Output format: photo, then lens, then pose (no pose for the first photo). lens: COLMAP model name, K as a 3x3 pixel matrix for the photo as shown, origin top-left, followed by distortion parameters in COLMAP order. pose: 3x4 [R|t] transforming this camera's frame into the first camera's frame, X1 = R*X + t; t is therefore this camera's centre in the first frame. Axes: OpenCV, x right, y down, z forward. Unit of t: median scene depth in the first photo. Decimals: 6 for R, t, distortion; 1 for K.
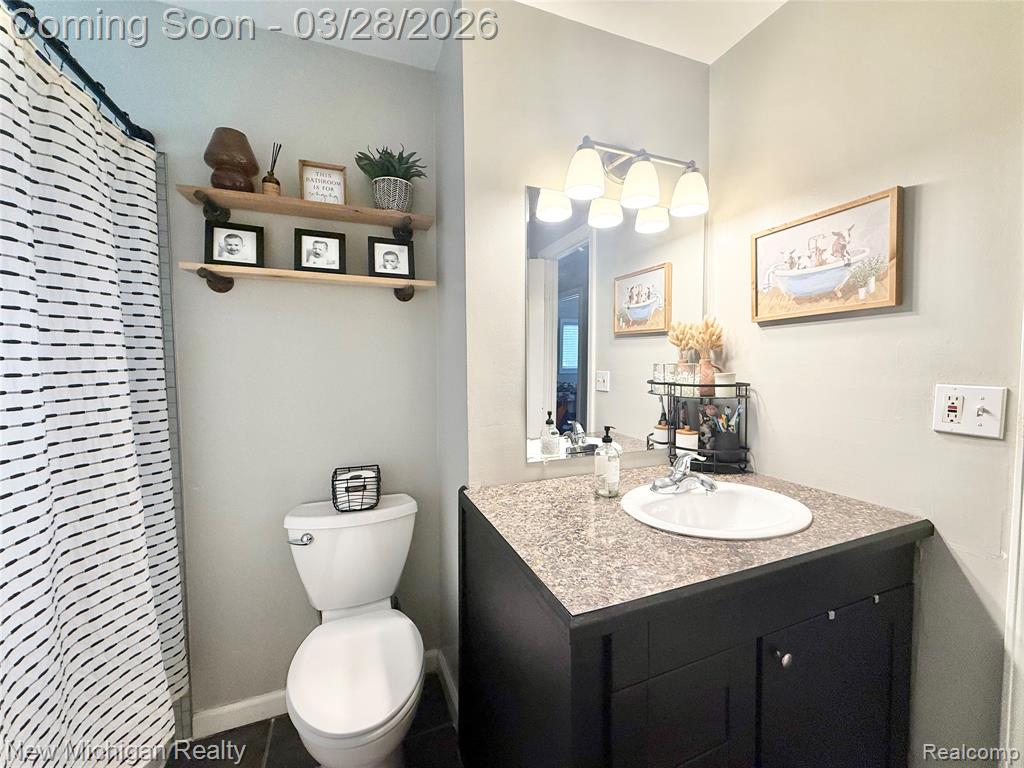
lens RADIAL K [[405.6, 0, 510.6], [0, 405.6, 384.2], [0, 0, 1]] dist [0.000248, -0.000387]
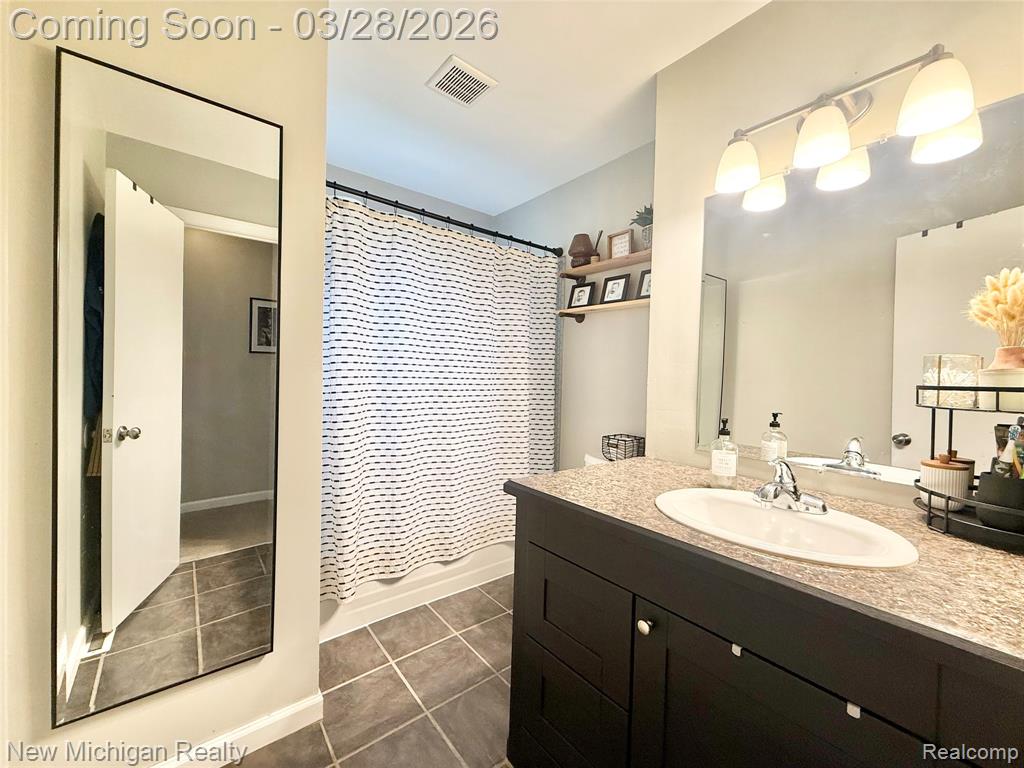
lens RADIAL K [[405.6, 0, 503.2], [0, 405.6, 381.3], [0, 0, 1]] dist [0.000248, -0.000387]
pose [[0.276034, 0.030006, -0.960679, 0.930588], [-0.079294, 0.996816, 0.008351, 0.044598], [0.957872, 0.073871, 0.277534, 0.192180]]
